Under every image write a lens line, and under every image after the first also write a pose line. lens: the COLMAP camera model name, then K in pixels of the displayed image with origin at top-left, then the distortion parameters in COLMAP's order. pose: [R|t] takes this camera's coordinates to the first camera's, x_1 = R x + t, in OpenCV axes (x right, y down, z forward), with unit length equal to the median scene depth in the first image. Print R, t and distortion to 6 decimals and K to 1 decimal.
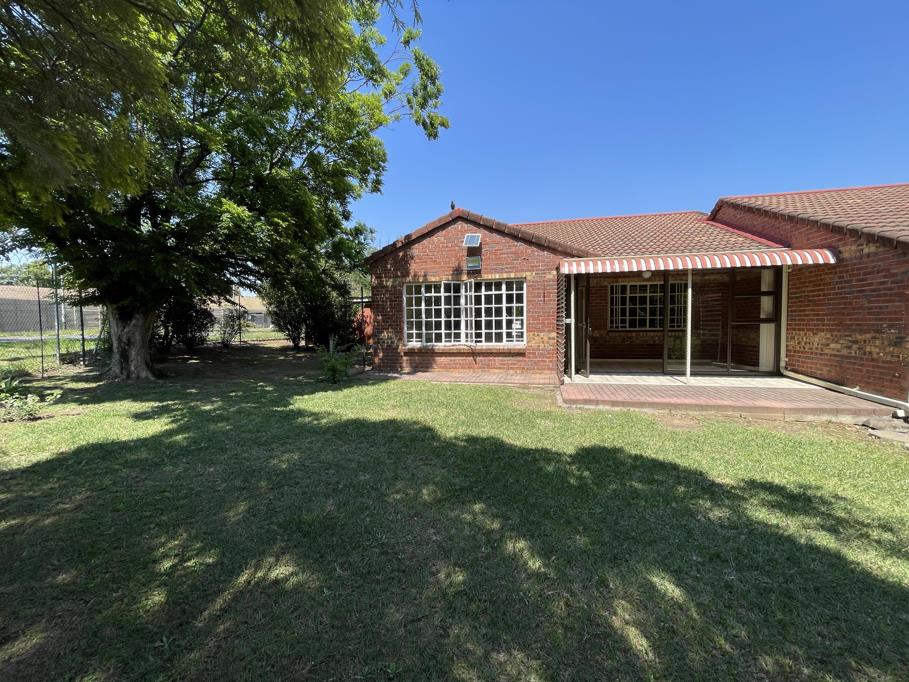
lens RADIAL K [[367.0, 0, 454.0], [0, 367.0, 342.1], [0, 0, 1]] dist [-0.000442, -0.000047]
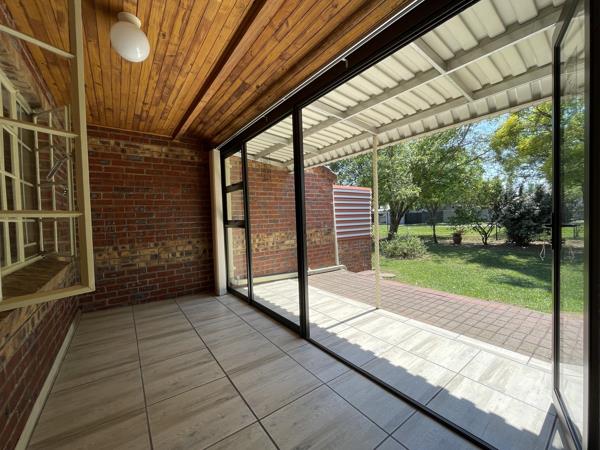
lens RADIAL K [[242.2, 0, 299.7], [0, 242.2, 224.2], [0, 0, 1]] dist [-0.000442, -0.000047]
pose [[-0.763425, 0.020432, 0.645573, 0.447196], [0.078659, 0.995001, 0.061528, -0.086165], [-0.641089, 0.097752, -0.761216, 1.436793]]
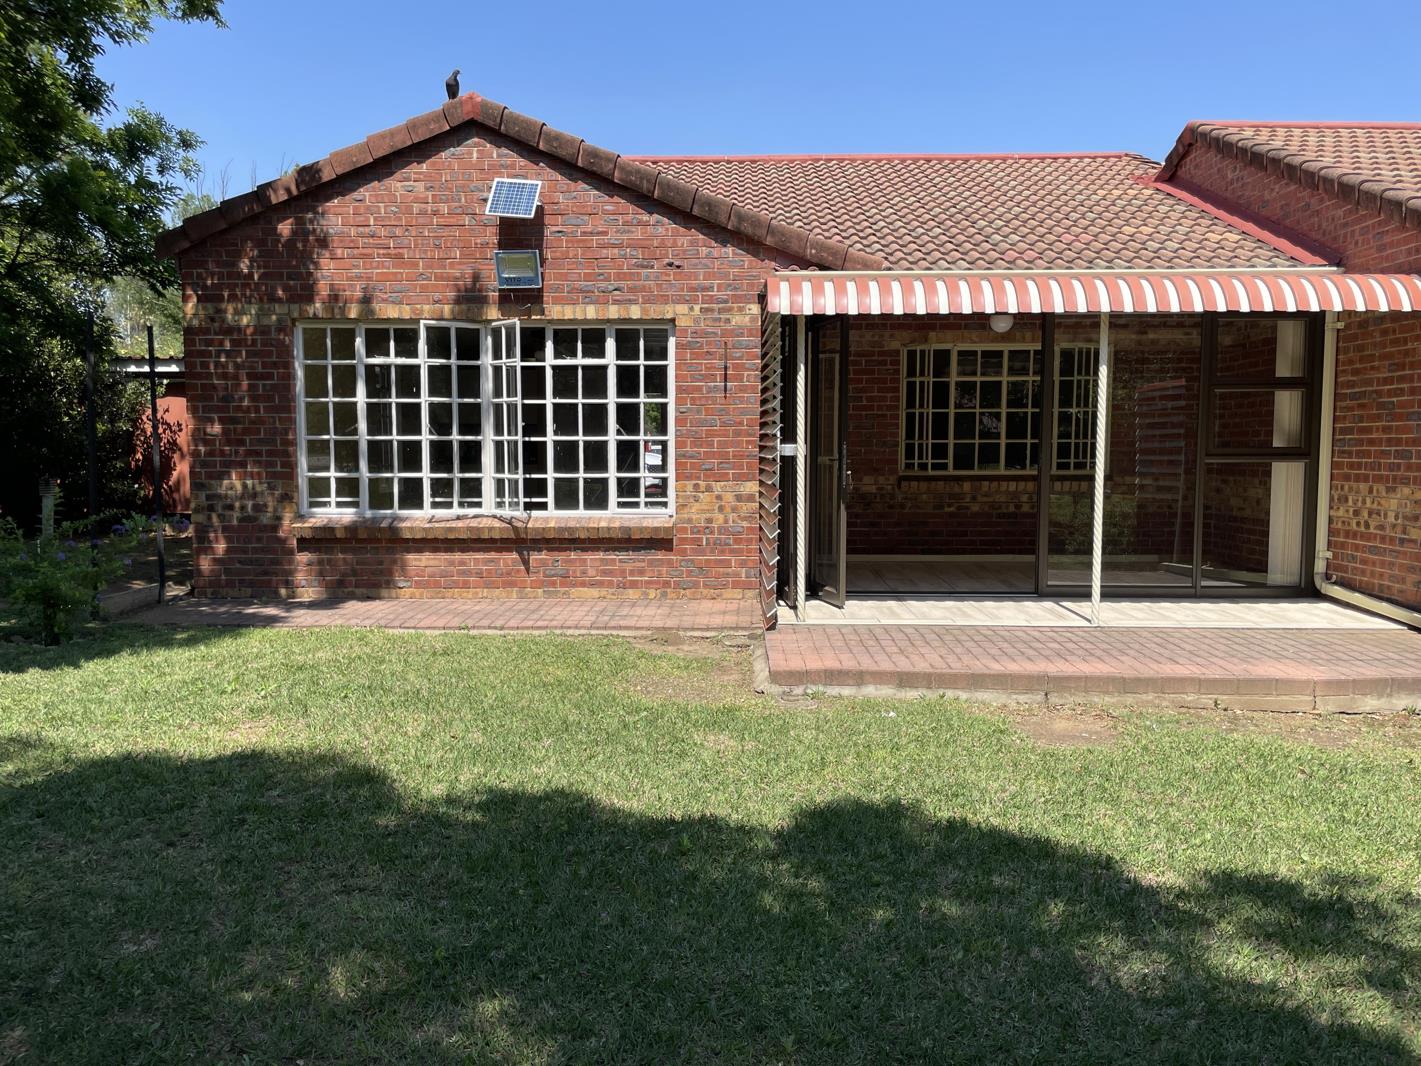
lens RADIAL K [[1077.7, 0, 704.9], [0, 1077.7, 537.4], [0, 0, 1]] dist [0.085868, -0.110915]
pose [[0.978558, -0.003336, 0.205946, 0.019004], [-0.003181, 0.999505, 0.031308, -0.005801], [-0.205948, -0.031292, 0.978062, -0.002372]]
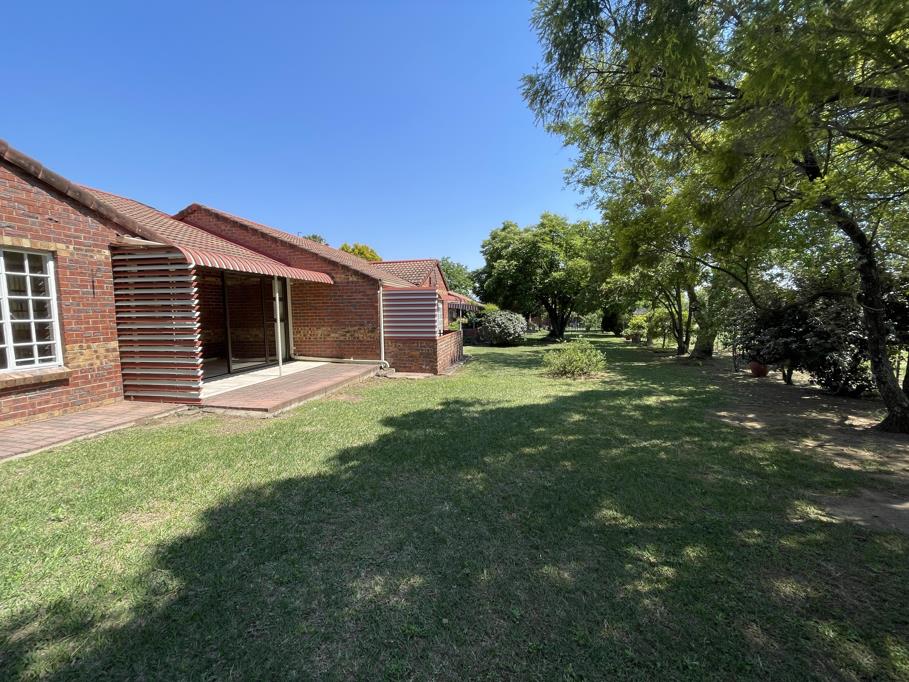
lens RADIAL K [[367.0, 0, 454.2], [0, 367.0, 338.9], [0, 0, 1]] dist [-0.000442, -0.000047]
pose [[-0.049024, -0.062816, 0.996820, -0.539341], [0.068944, 0.995427, 0.066119, -0.039384], [-0.996415, 0.071966, -0.044469, 0.497101]]
